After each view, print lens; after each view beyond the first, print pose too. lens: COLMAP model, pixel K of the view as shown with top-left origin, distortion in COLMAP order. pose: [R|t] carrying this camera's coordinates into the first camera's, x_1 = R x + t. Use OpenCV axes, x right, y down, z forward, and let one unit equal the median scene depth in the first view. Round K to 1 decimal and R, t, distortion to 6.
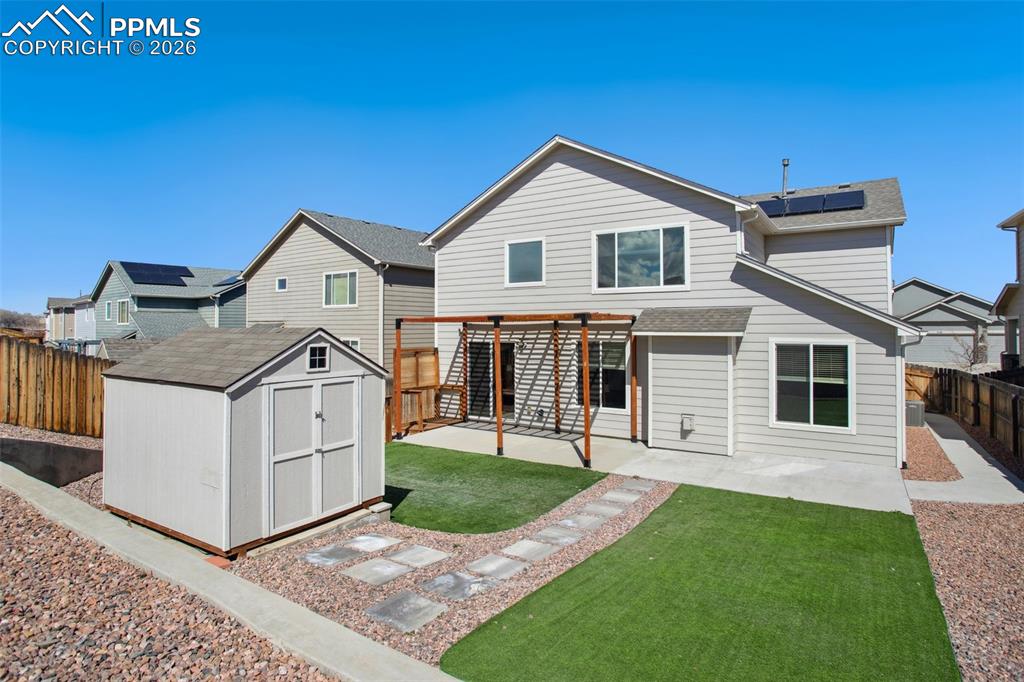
lens RADIAL K [[555.4, 0, 536.4], [0, 555.4, 325.4], [0, 0, 1]] dist [-0.039256, 0.001422]
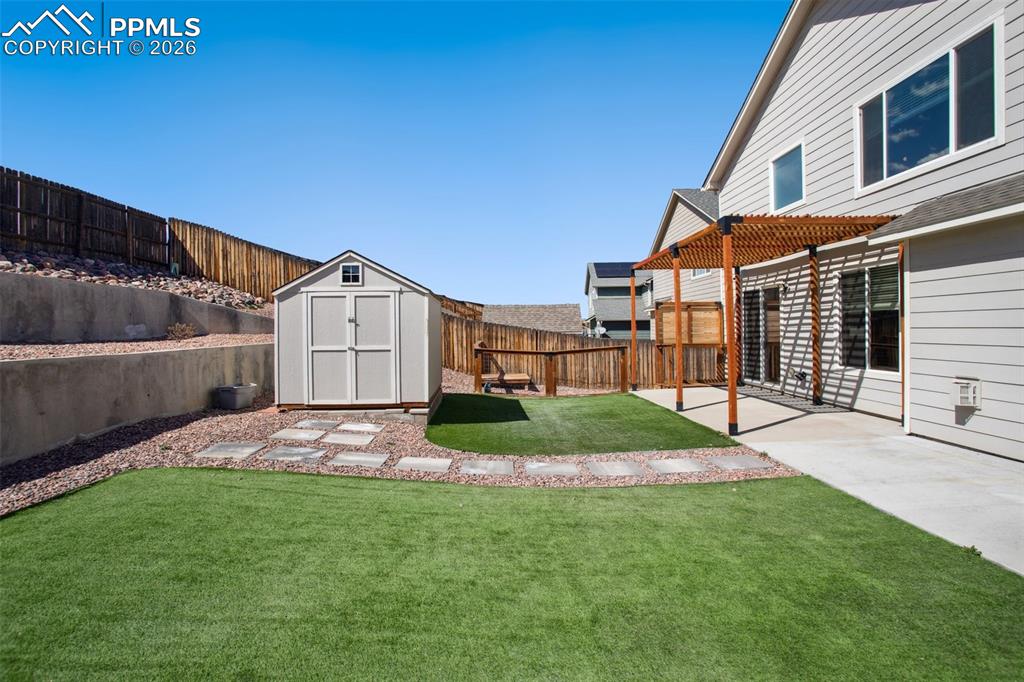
lens RADIAL K [[498.5, 0, 513.1], [0, 498.5, 334.1], [0, 0, 1]] dist [-0.027005, 0.005213]
pose [[0.560791, 0.001236, -0.827957, 0.362162], [0.019561, 0.999700, 0.014742, 0.090264], [0.827727, -0.024463, 0.560598, 0.328128]]
